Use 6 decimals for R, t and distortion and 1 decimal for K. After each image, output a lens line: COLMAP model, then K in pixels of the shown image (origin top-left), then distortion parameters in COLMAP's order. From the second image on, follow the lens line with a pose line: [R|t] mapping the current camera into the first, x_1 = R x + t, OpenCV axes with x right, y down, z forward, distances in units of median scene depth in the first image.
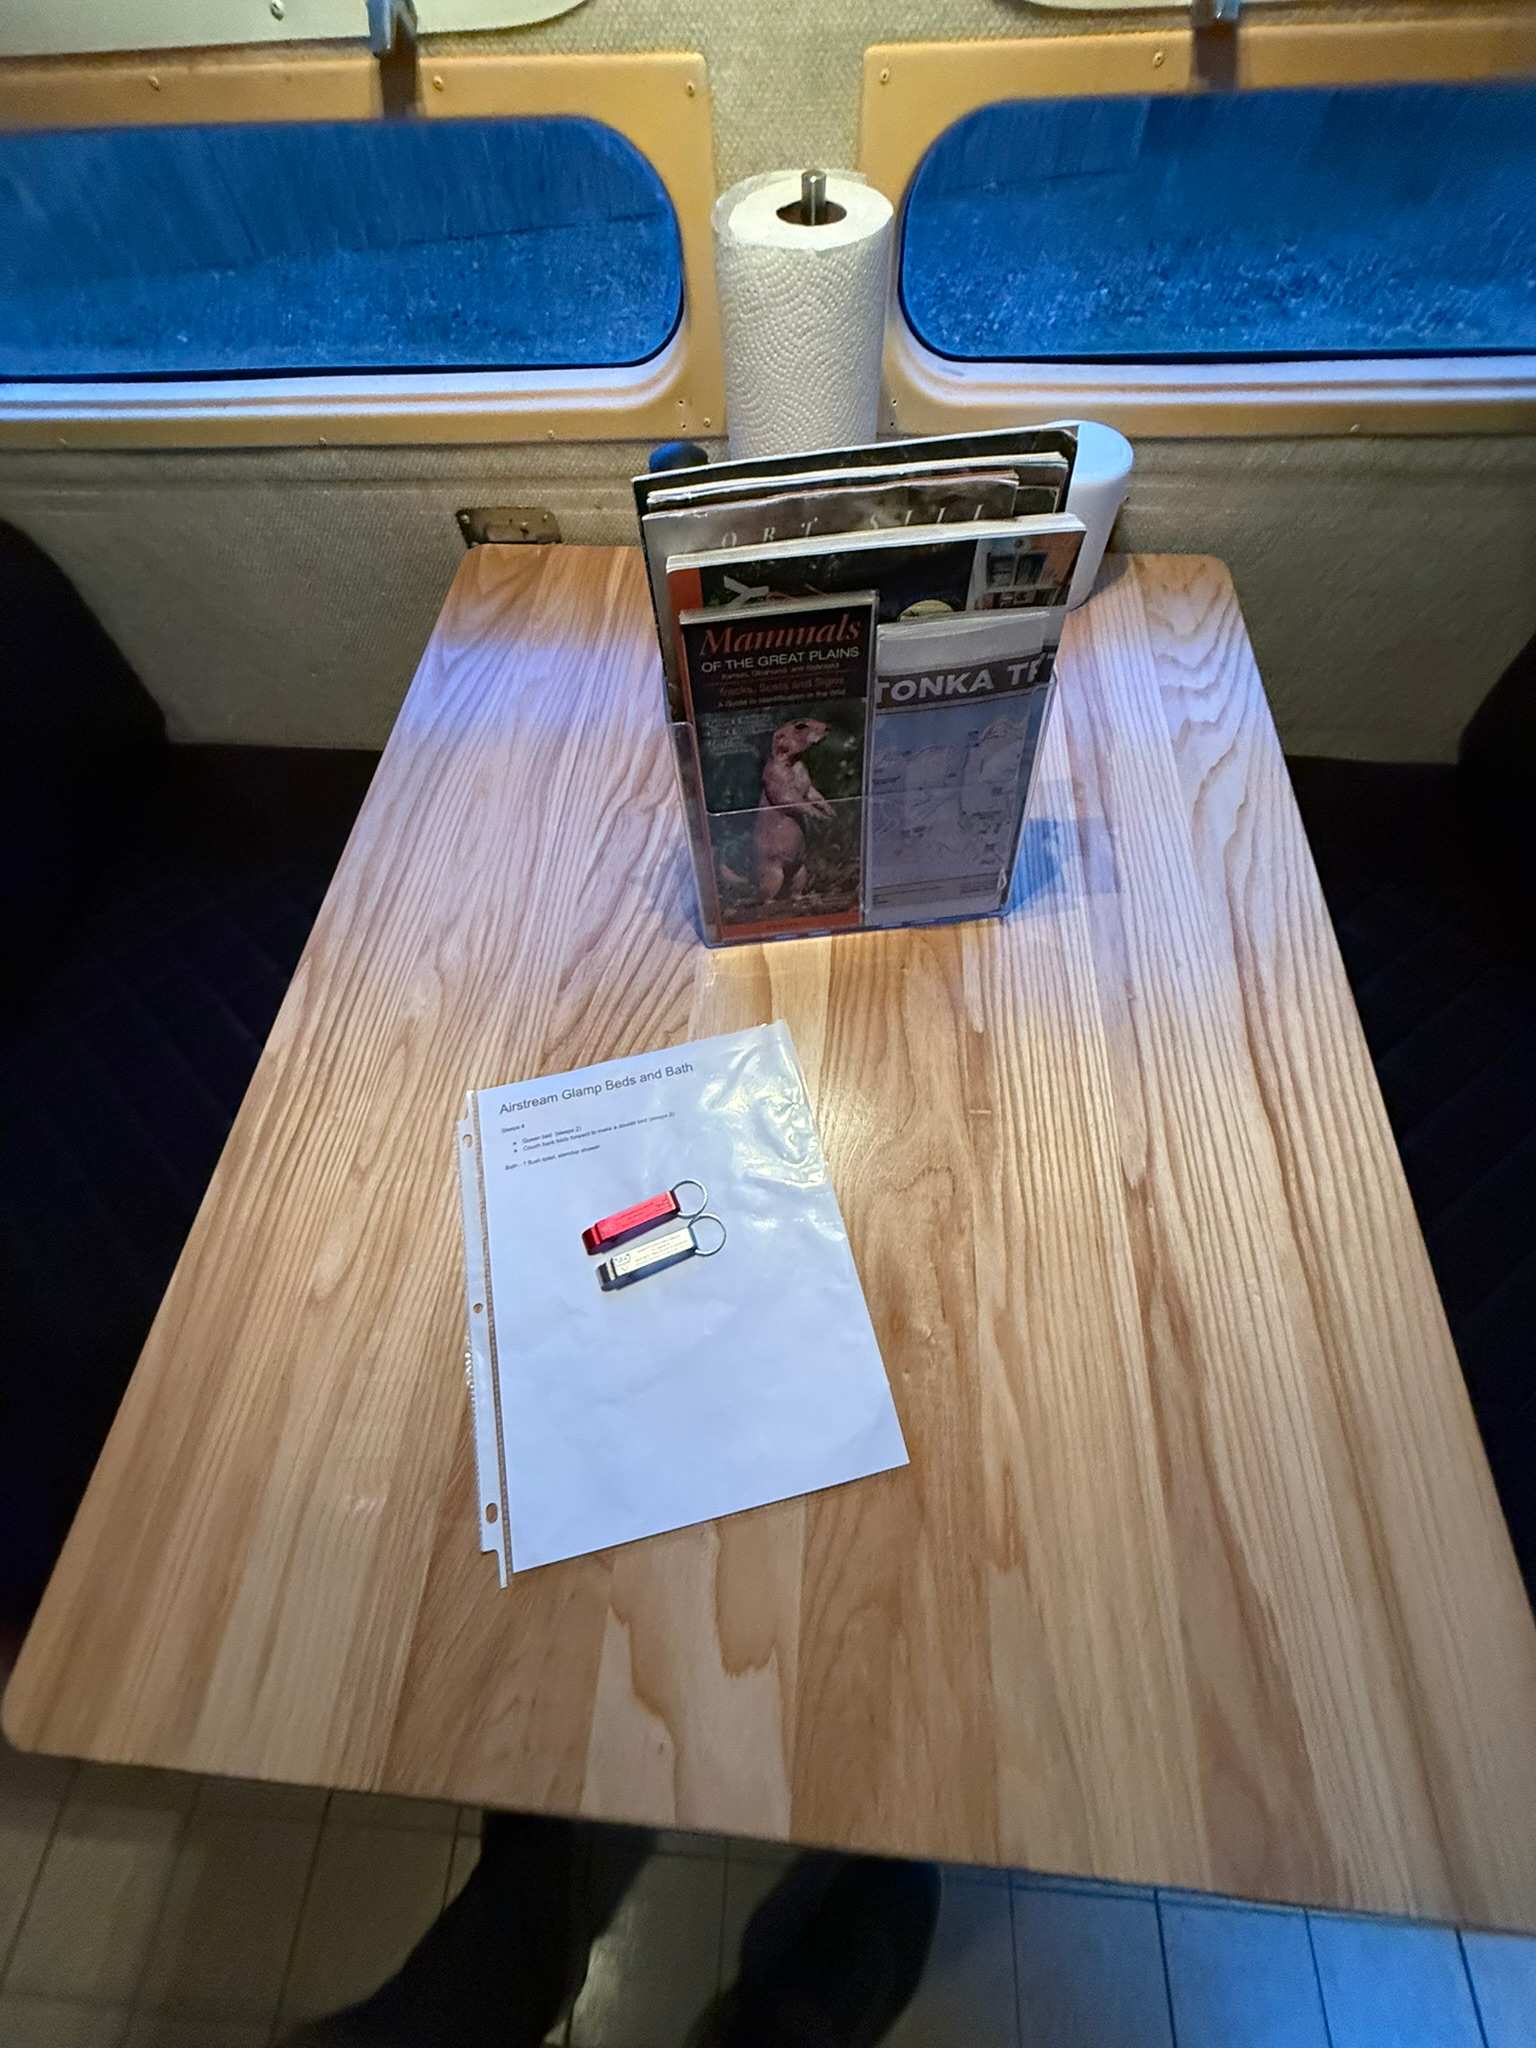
lens RADIAL K [[813.4, 0, 768.2], [0, 813.4, 1016.7], [0, 0, 1]] dist [-0.001264, -0.000210]
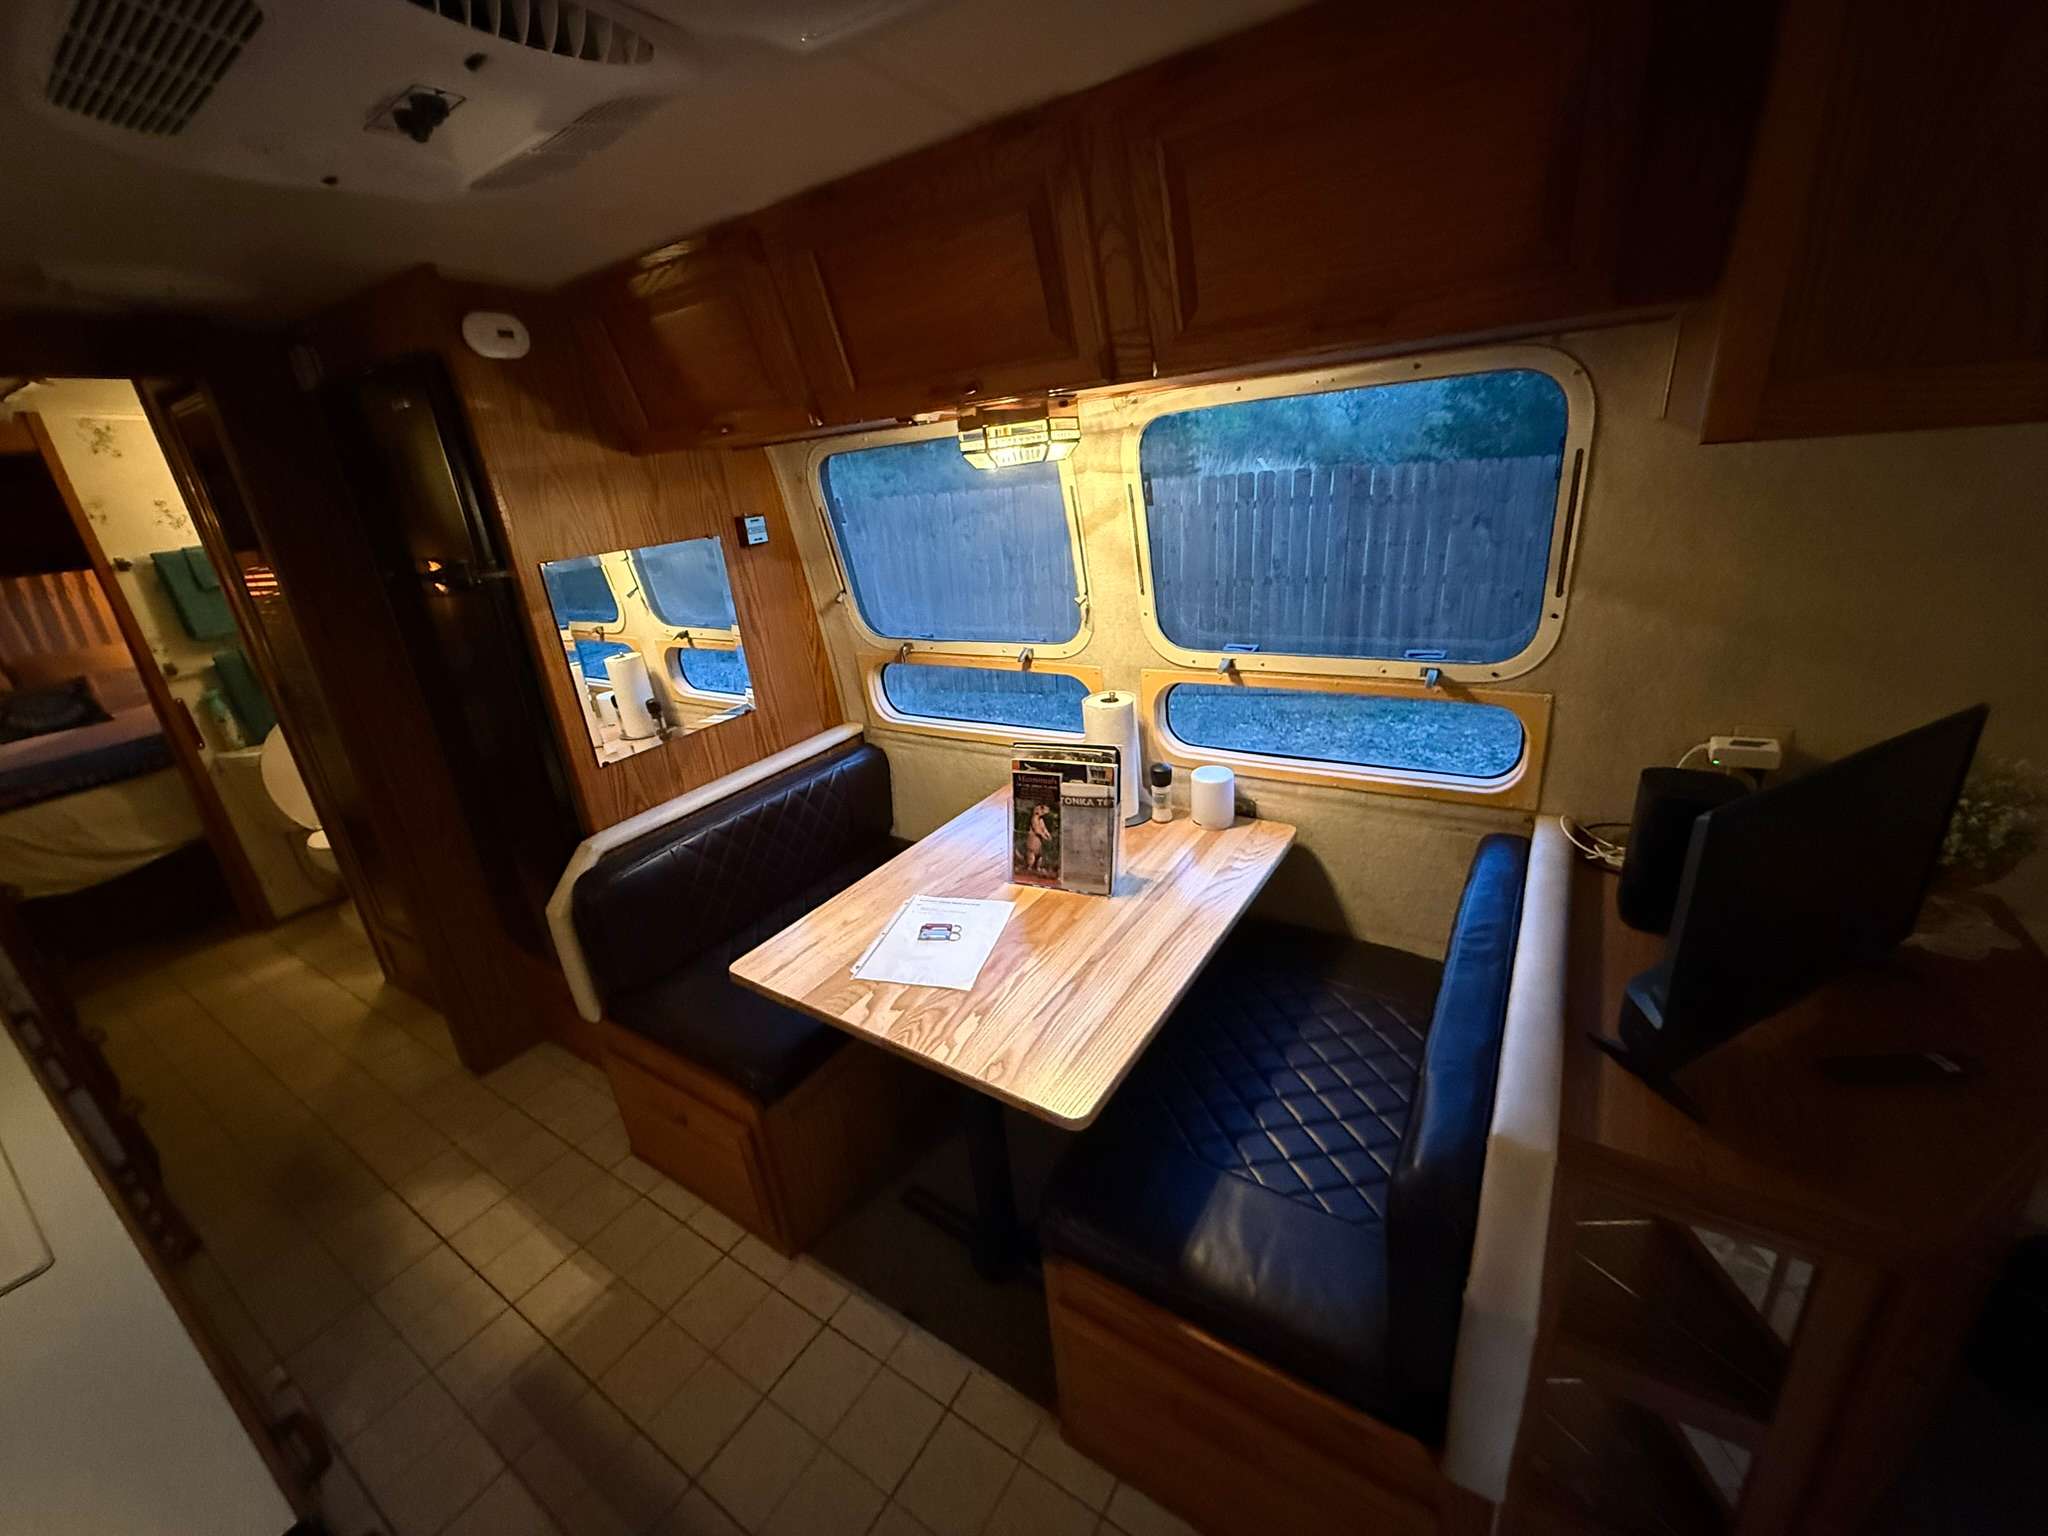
lens RADIAL K [[813.4, 0, 1014.2], [0, 813.4, 765.2], [0, 0, 1]] dist [-0.001264, -0.000210]
pose [[0.863865, 0.134771, -0.485359, 1.527250], [-0.408877, 0.750377, -0.519378, 1.293908], [0.294205, 0.647125, 0.703330, -1.505797]]
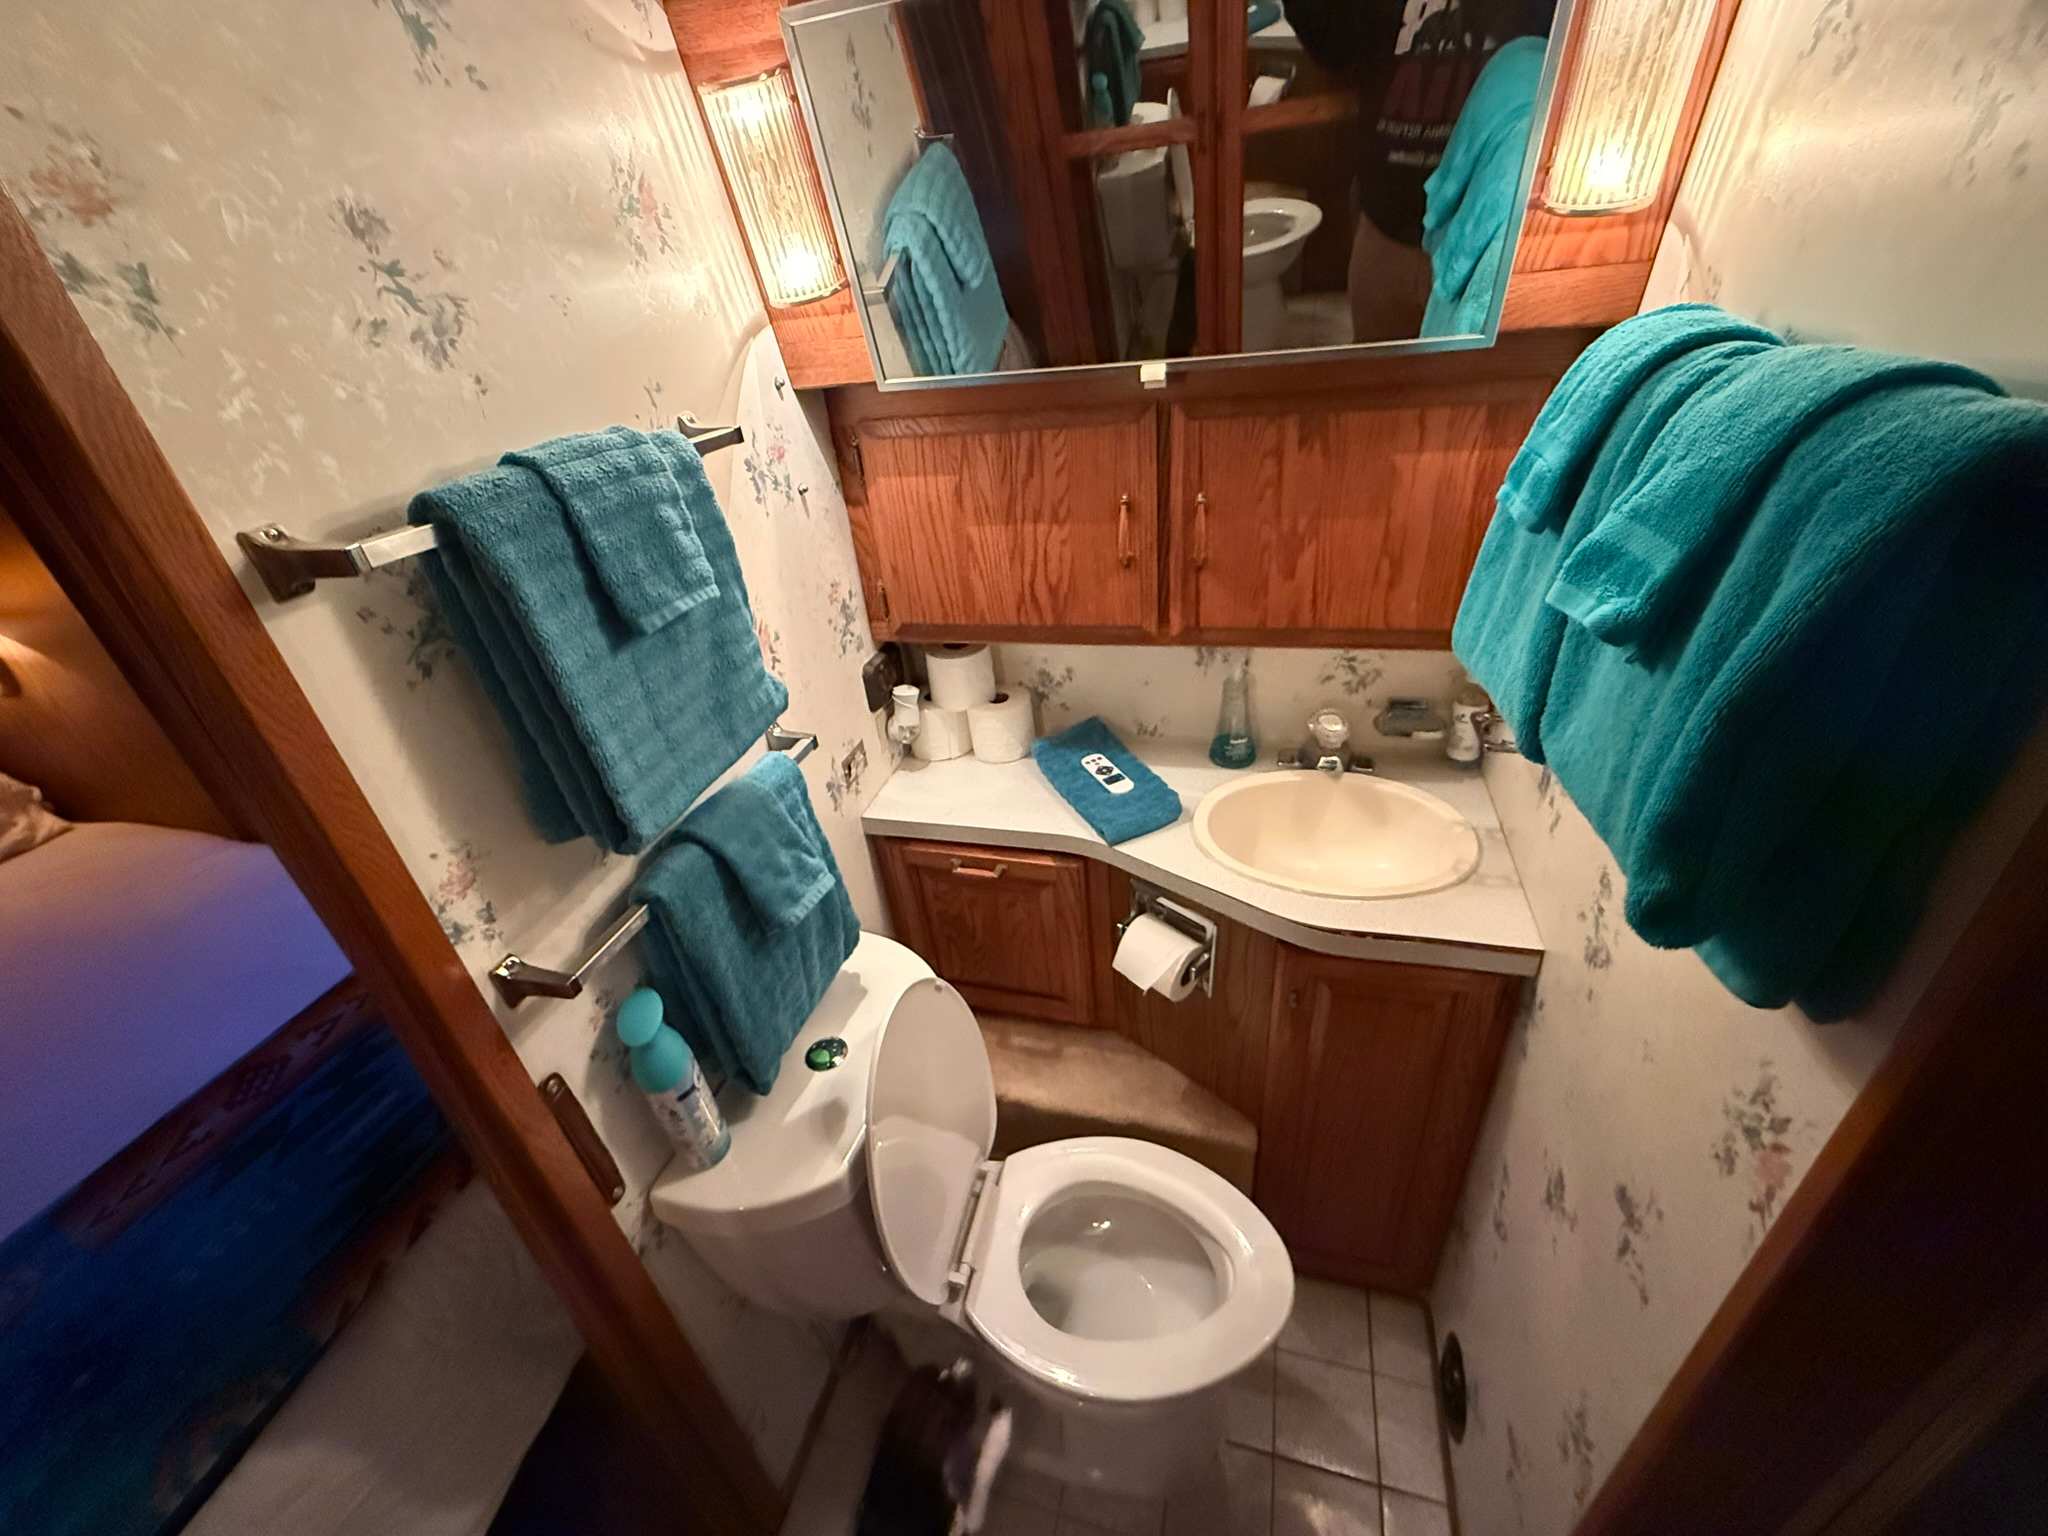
lens RADIAL K [[813.4, 0, 1018.5], [0, 813.4, 767.8], [0, 0, 1]] dist [-0.001264, -0.000210]
pose [[0.972720, 0.068218, -0.221726, -6.026000], [-0.169629, 0.861145, -0.479224, 0.370307], [0.158246, 0.503762, 0.849224, -0.838328]]
